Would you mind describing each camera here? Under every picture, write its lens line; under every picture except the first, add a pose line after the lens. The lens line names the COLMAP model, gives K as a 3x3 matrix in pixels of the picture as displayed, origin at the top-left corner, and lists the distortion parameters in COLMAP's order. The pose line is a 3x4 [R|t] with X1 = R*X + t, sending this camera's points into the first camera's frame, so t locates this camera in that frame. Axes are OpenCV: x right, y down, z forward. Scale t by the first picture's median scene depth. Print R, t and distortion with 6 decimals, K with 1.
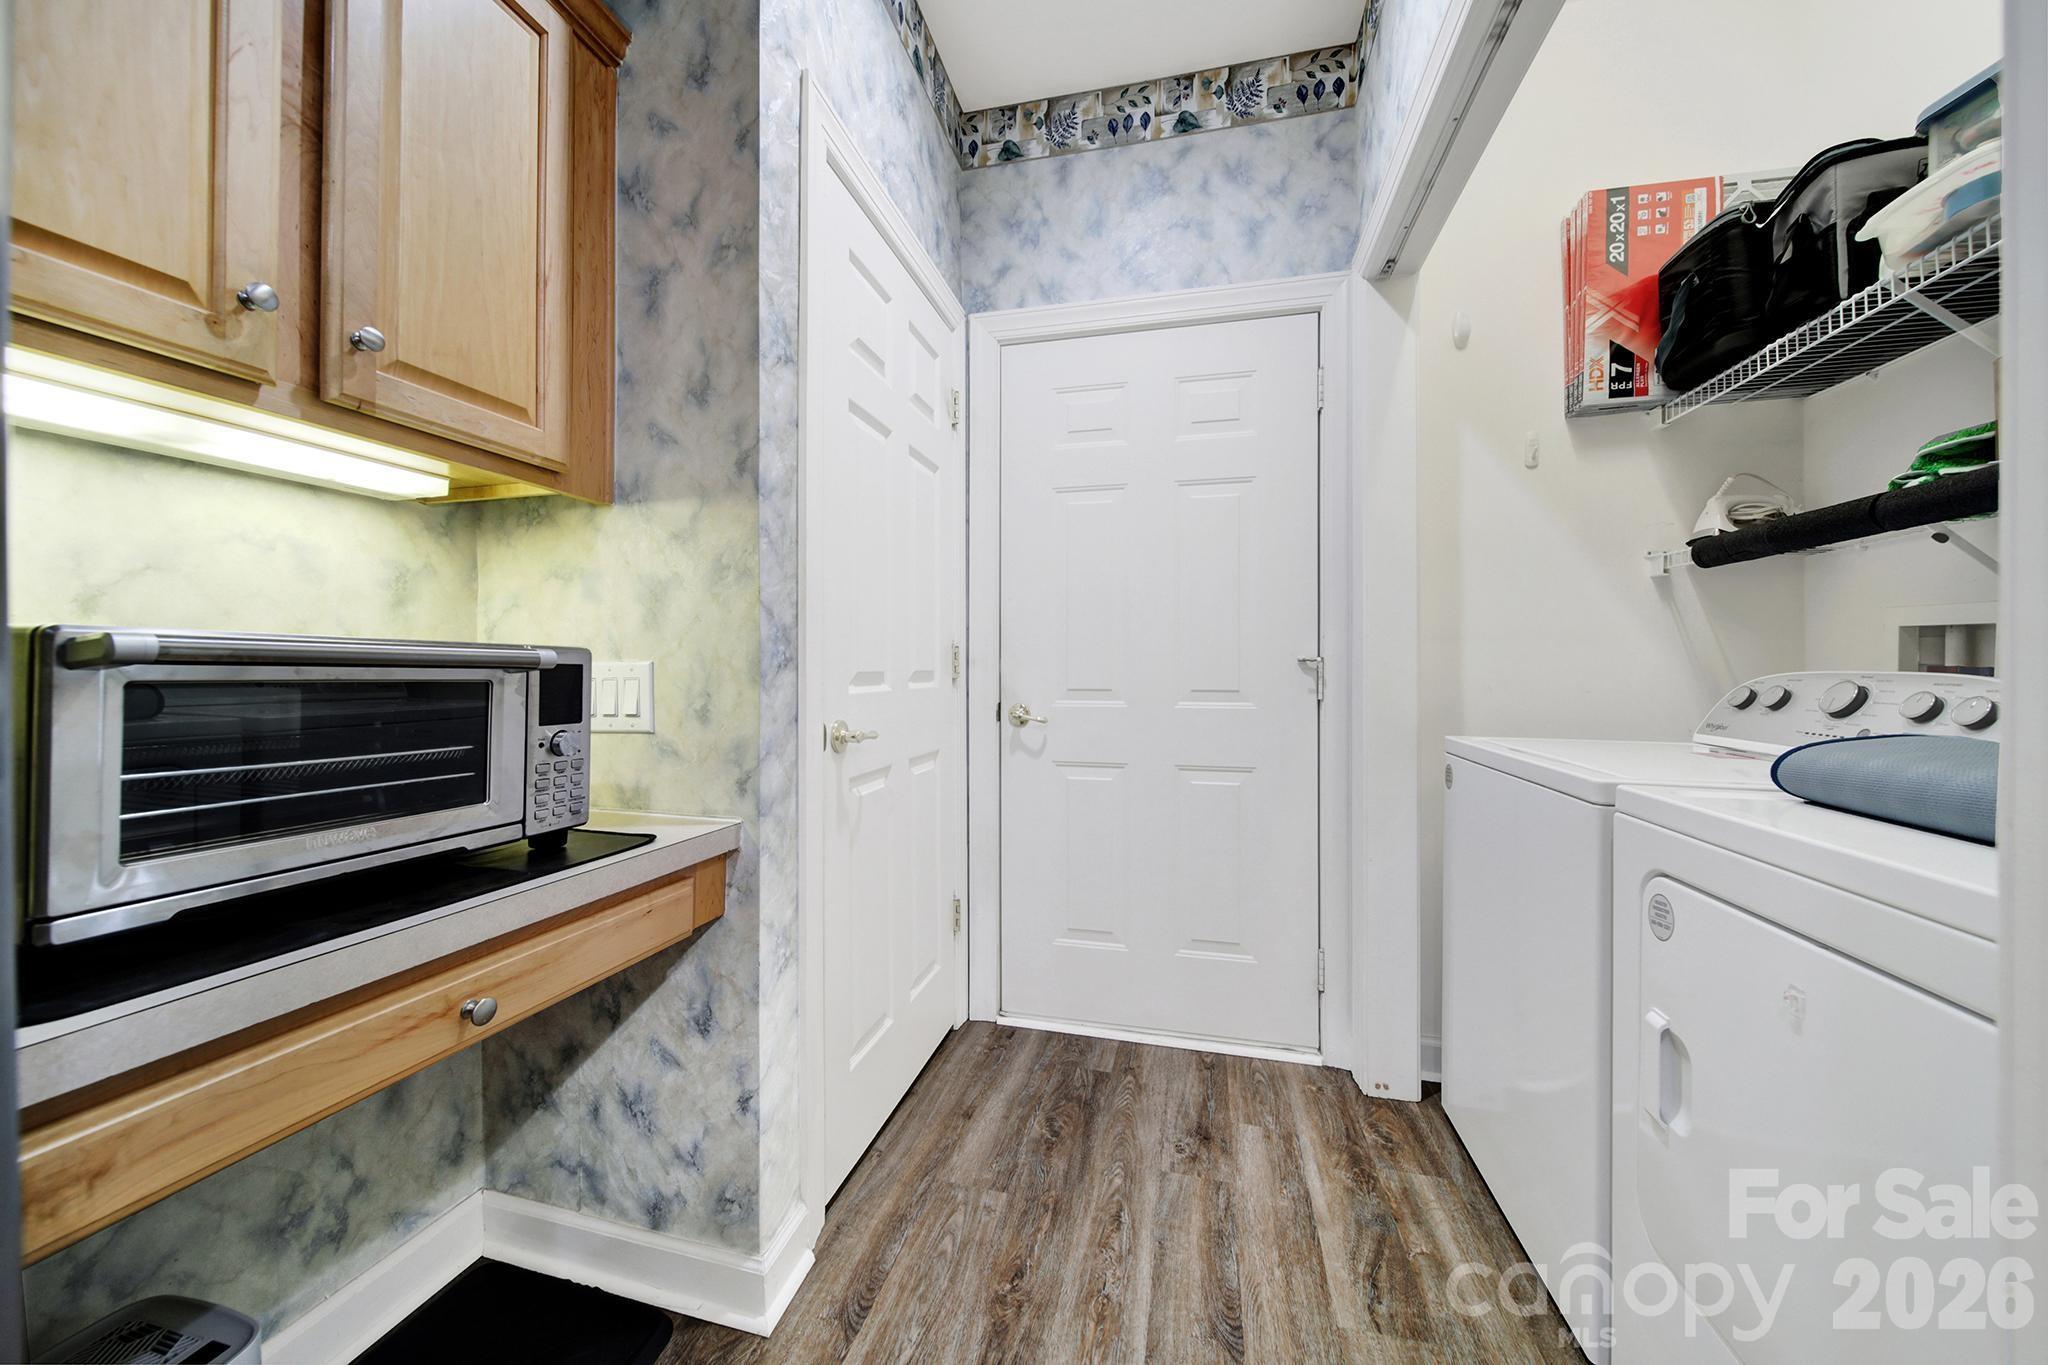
lens RADIAL K [[722.4, 0, 1022.4], [0, 722.4, 665.9], [0, 0, 1]] dist [-0.000851, -0.000197]
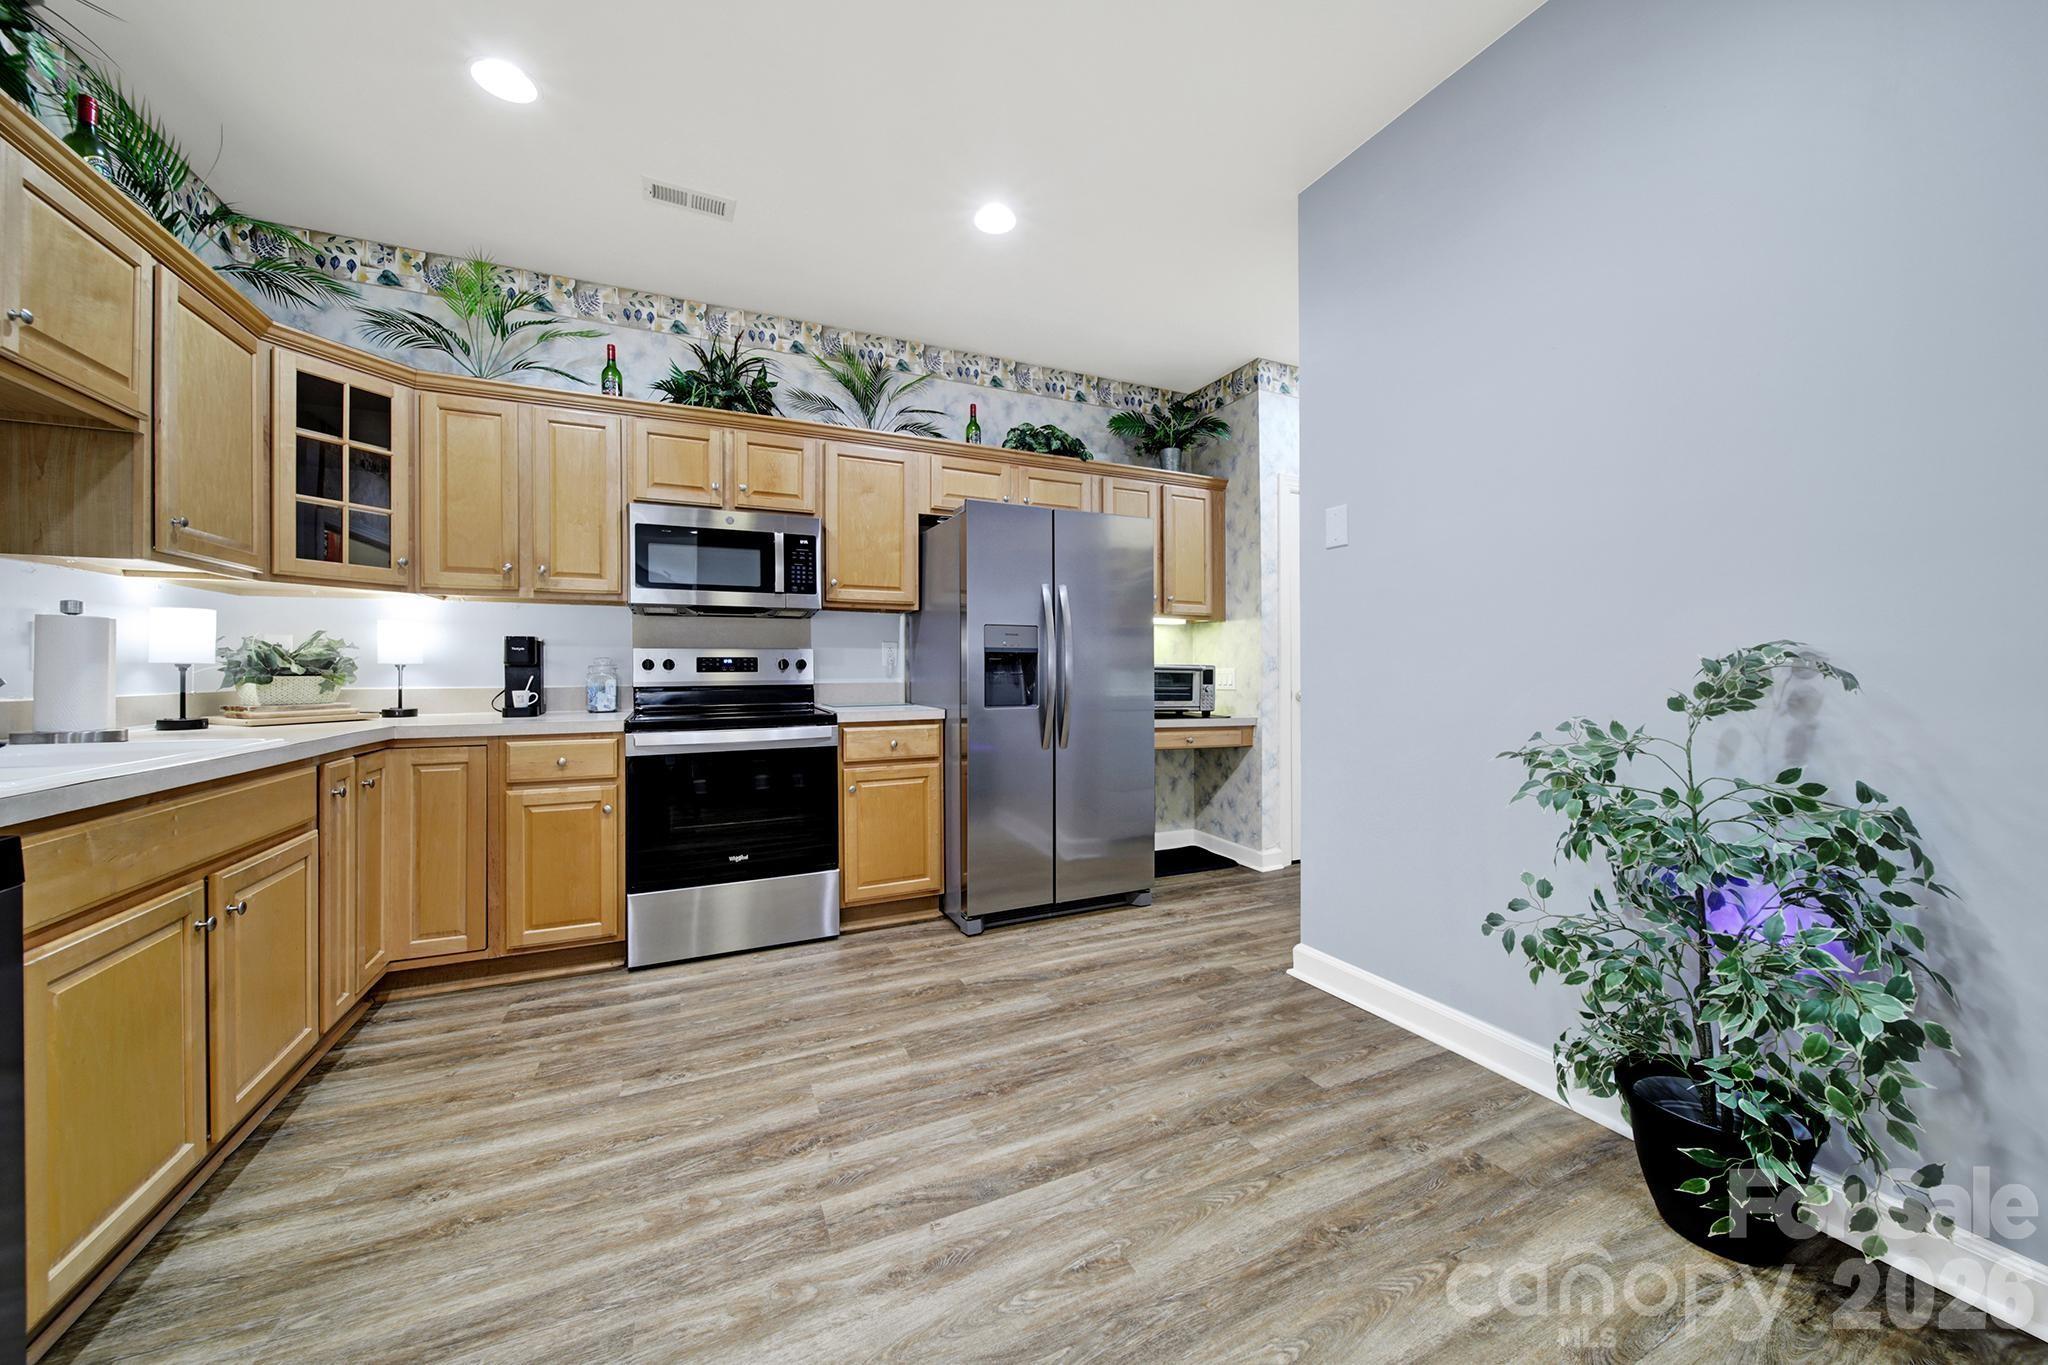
lens RADIAL K [[722.4, 0, 1022.4], [0, 722.4, 665.9], [0, 0, 1]] dist [-0.000851, -0.000197]
pose [[0.626212, 0.000205, -0.779653, 0.908022], [0.000967, 0.999999, 0.001040, -0.013482], [0.779652, -0.001405, 0.626211, -1.139920]]
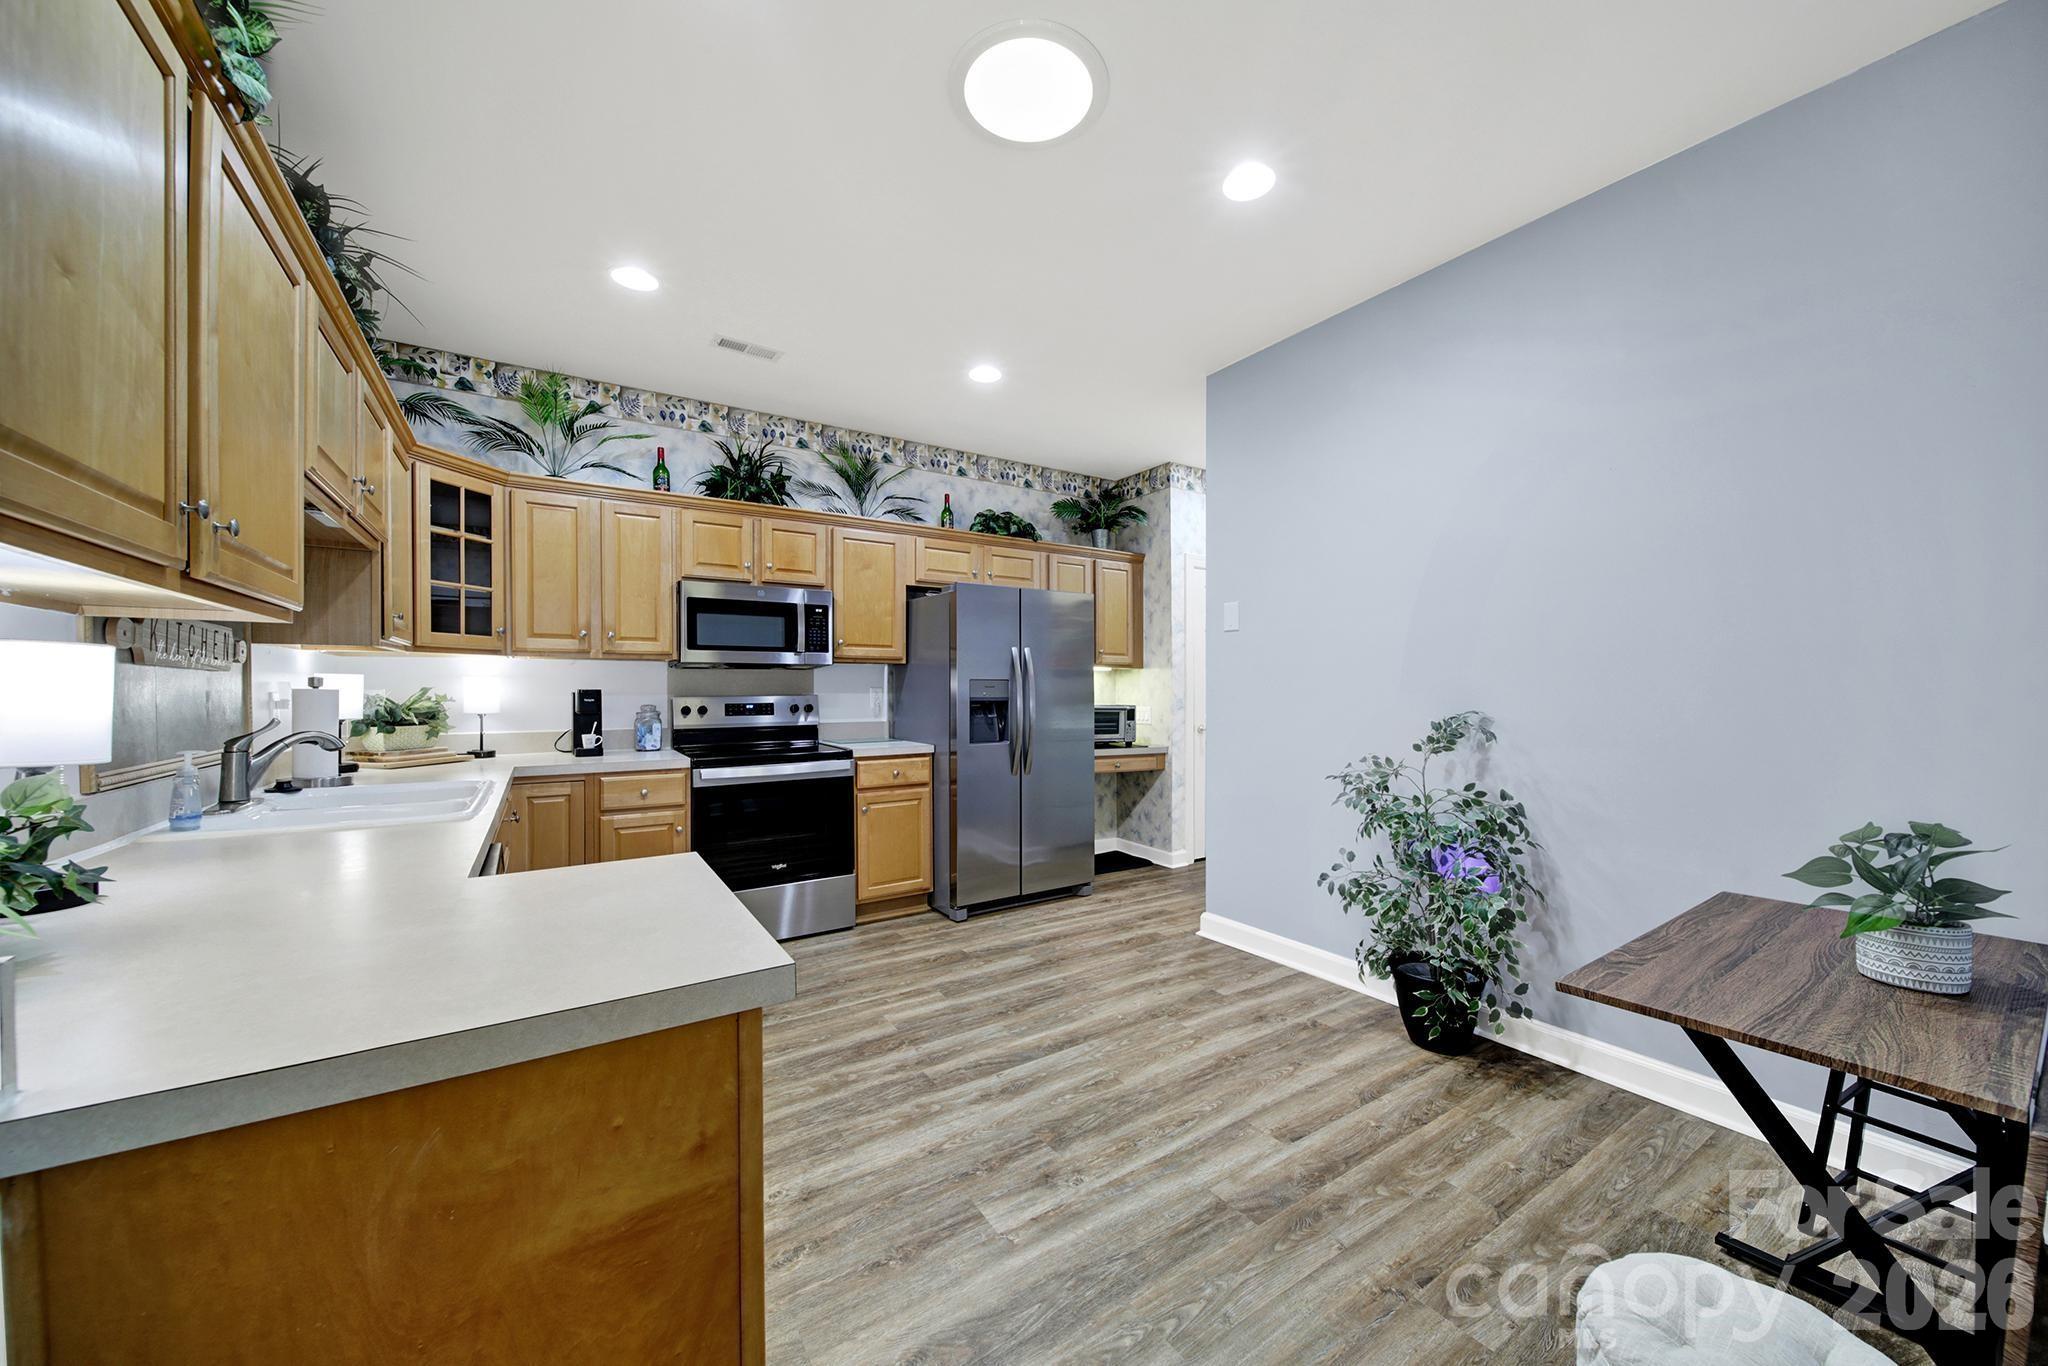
lens RADIAL K [[720.4, 0, 1024.9], [0, 720.4, 688.9], [0, 0, 1]] dist [-0.000508, -0.000071]
pose [[0.730571, 0.002878, -0.682830, 1.107557], [-0.000111, 0.999992, 0.004095, -0.079772], [0.682836, -0.002916, 0.730566, -1.561740]]
